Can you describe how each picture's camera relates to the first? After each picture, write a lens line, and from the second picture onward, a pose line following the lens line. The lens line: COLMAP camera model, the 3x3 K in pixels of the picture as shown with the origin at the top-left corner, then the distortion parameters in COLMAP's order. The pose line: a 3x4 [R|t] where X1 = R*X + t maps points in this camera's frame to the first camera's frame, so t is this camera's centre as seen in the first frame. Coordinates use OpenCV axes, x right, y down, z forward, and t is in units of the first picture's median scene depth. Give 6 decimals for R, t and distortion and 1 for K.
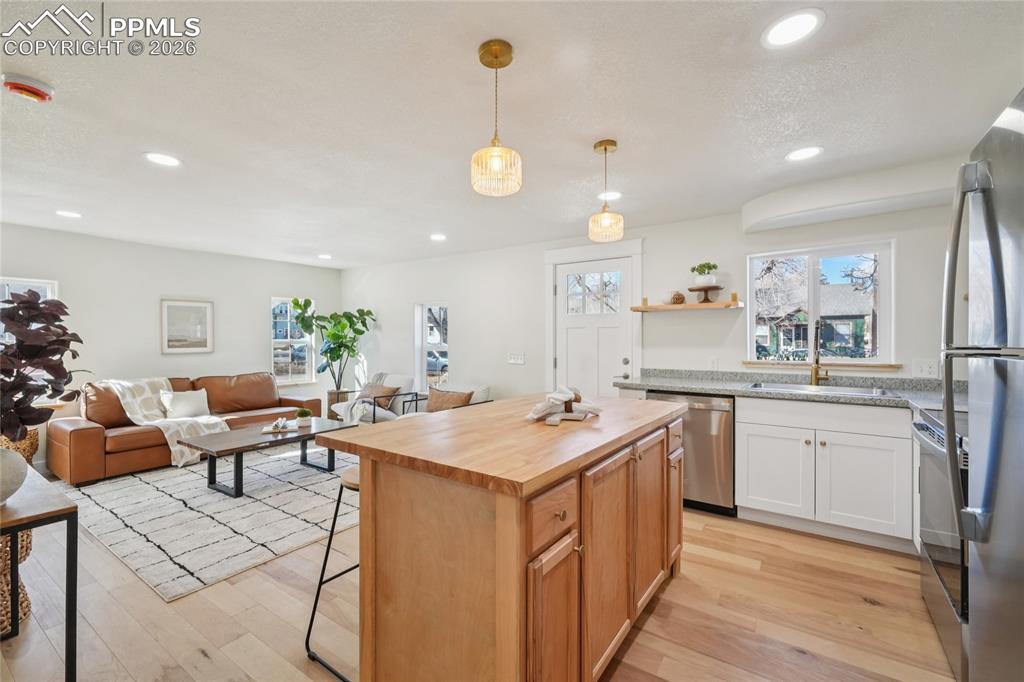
lens RADIAL K [[434.7, 0, 515.9], [0, 434.7, 341.3], [0, 0, 1]] dist [-0.000507, 0.001007]
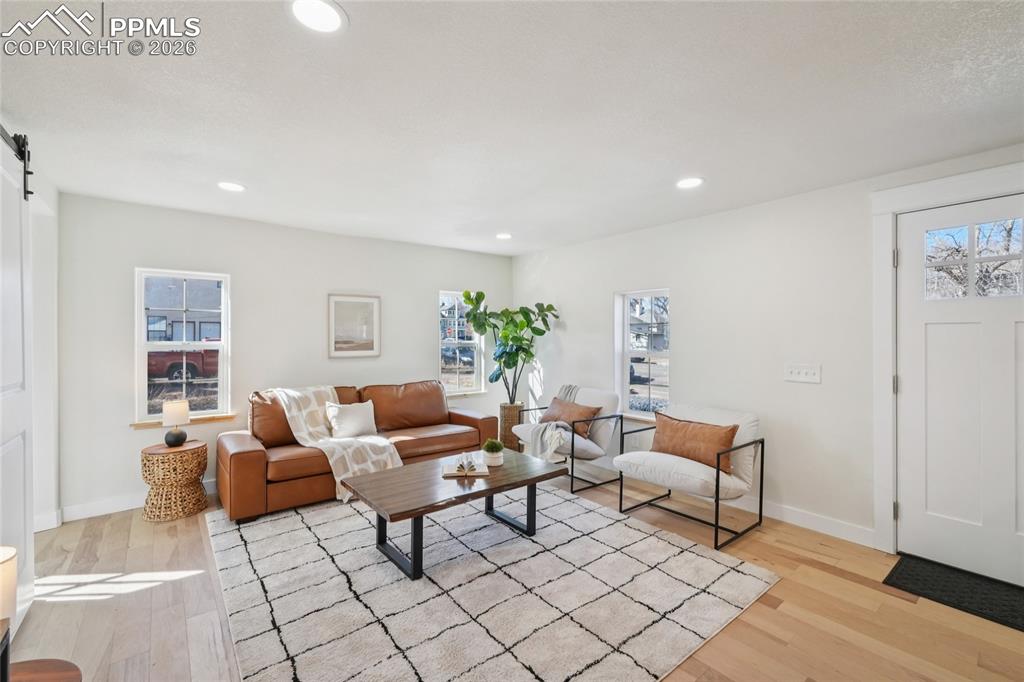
lens RADIAL K [[434.7, 0, 515.9], [0, 434.7, 341.3], [0, 0, 1]] dist [-0.000507, 0.001007]
pose [[0.957193, 0.003941, -0.289424, -0.208360], [-0.004116, 0.999992, 0.000003, -0.005140], [0.289422, 0.001188, 0.957201, 0.279876]]
